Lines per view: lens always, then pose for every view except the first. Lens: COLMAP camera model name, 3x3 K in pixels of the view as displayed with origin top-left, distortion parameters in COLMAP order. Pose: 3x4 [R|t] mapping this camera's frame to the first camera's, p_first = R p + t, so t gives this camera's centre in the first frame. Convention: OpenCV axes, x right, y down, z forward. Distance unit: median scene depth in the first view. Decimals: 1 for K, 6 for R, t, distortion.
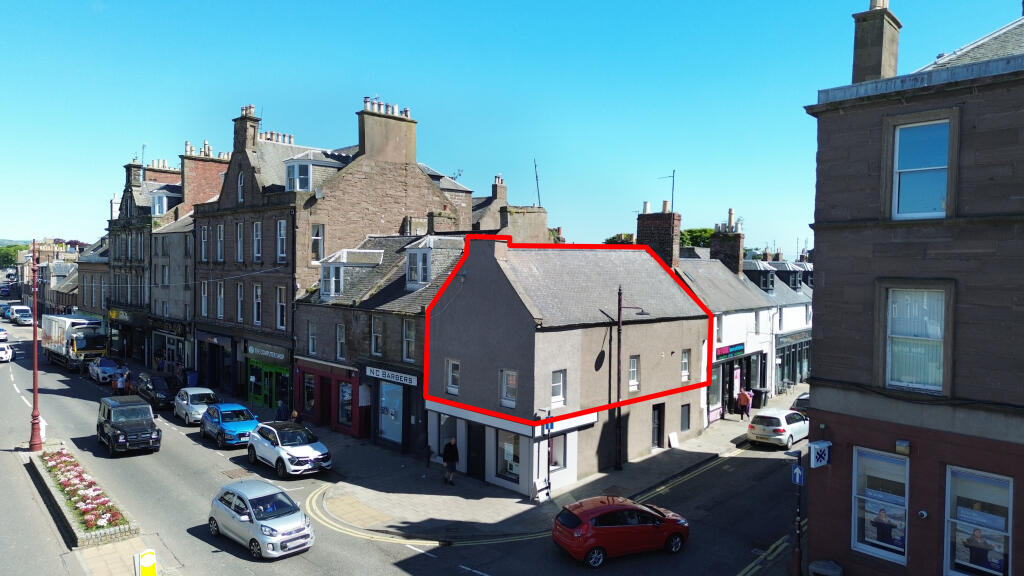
lens RADIAL K [[611.2, 0, 505.6], [0, 611.2, 284.3], [0, 0, 1]] dist [0.027341, -0.014236]
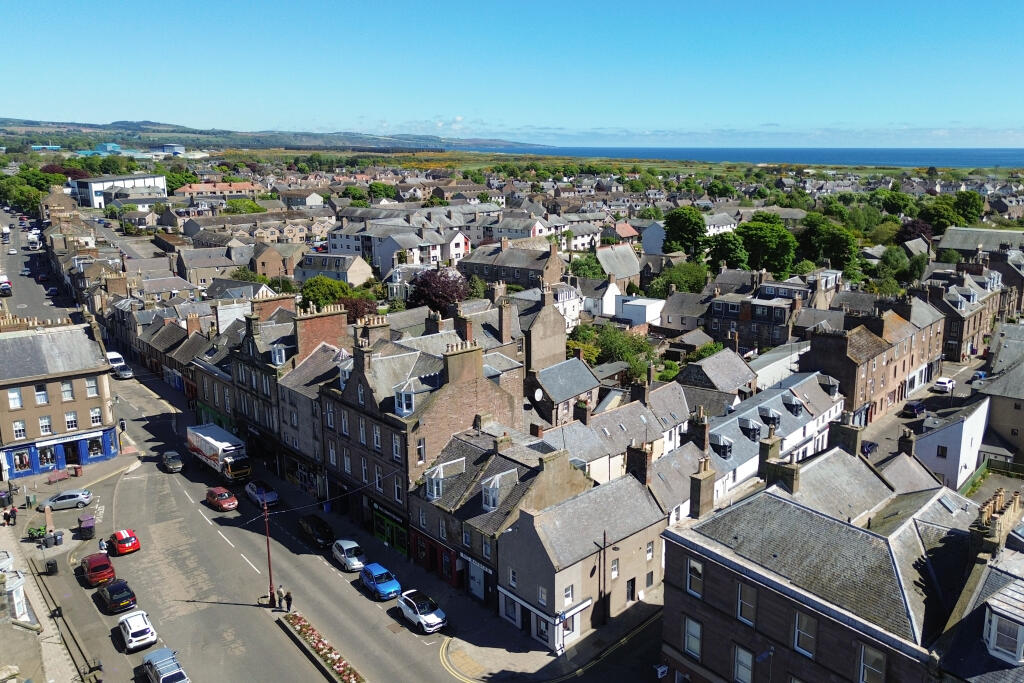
lens RADIAL K [[723.0, 0, 575.5], [0, 723.0, 288.6], [0, 0, 1]] dist [0.027213, -0.009672]
pose [[0.999906, -0.012248, 0.006135, 0.087834], [0.011154, 0.987942, 0.154422, -0.929775], [-0.007952, -0.154339, 0.987986, -0.900913]]
